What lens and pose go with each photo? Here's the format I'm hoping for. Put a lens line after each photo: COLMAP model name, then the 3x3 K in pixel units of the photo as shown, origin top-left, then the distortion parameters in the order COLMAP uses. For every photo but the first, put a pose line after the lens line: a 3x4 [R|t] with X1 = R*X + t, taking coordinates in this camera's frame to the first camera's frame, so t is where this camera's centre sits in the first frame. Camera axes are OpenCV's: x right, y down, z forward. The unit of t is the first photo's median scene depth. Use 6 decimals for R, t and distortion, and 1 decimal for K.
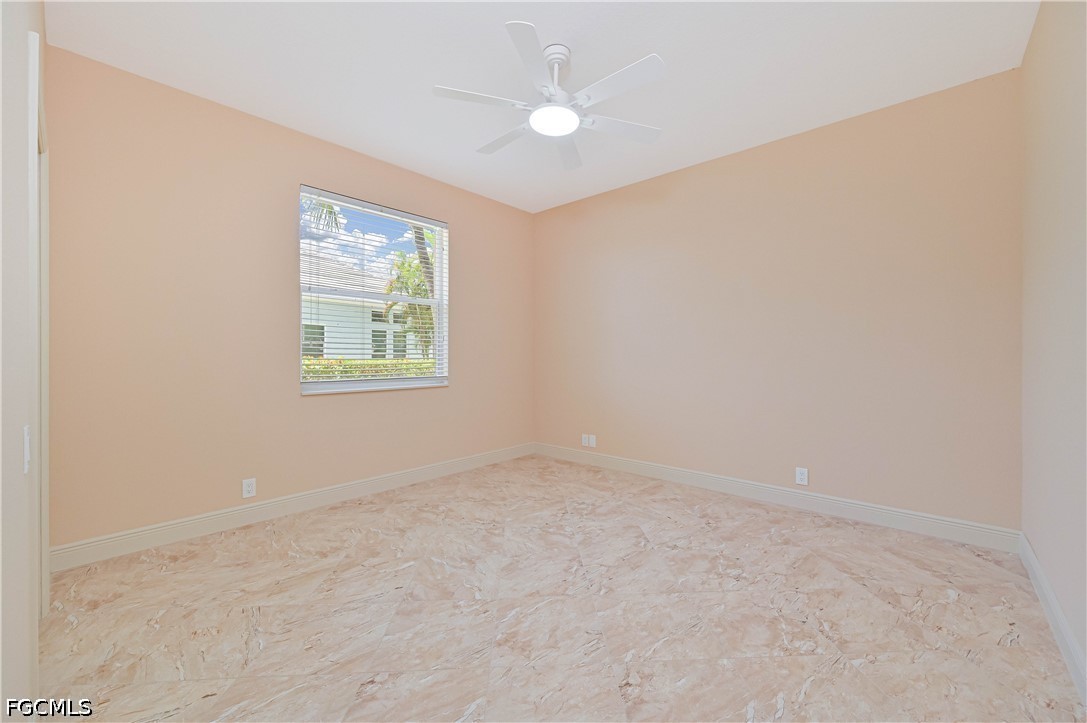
lens RADIAL K [[447.0, 0, 546.8], [0, 447.0, 358.7], [0, 0, 1]] dist [0.012501, -0.000268]
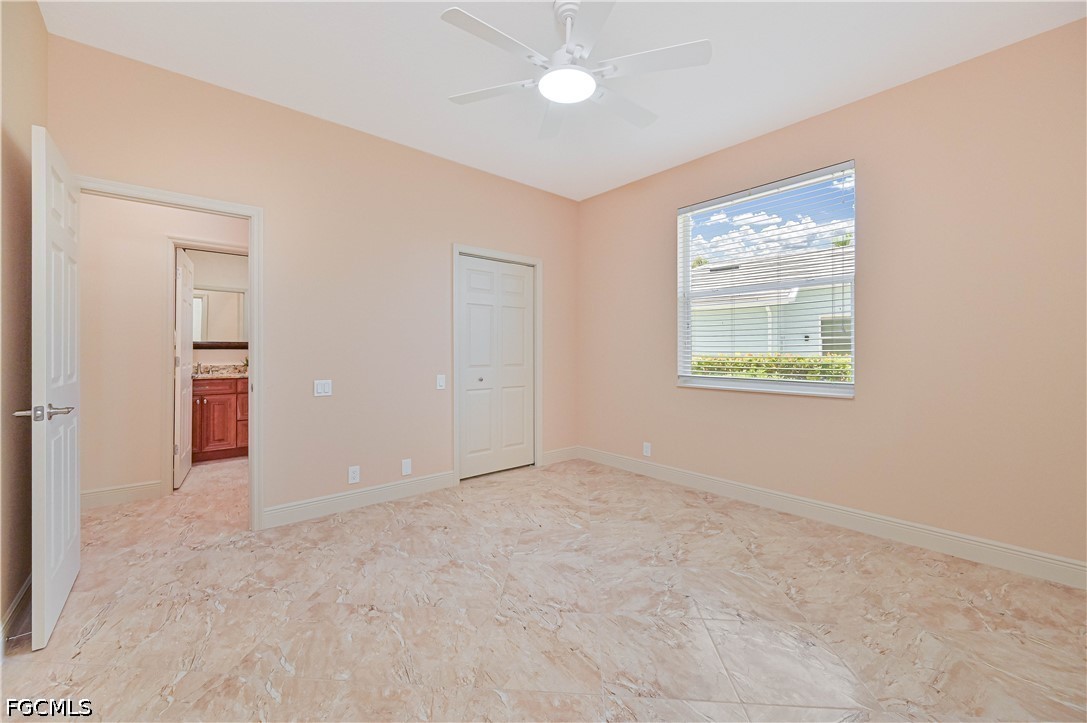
lens RADIAL K [[447.0, 0, 547.0], [0, 447.0, 355.1], [0, 0, 1]] dist [0.012501, -0.000268]
pose [[-0.162178, 0.005581, -0.986746, 0.870347], [-0.004557, 0.999969, 0.006405, -0.010464], [0.986751, 0.005535, -0.162147, 1.082944]]
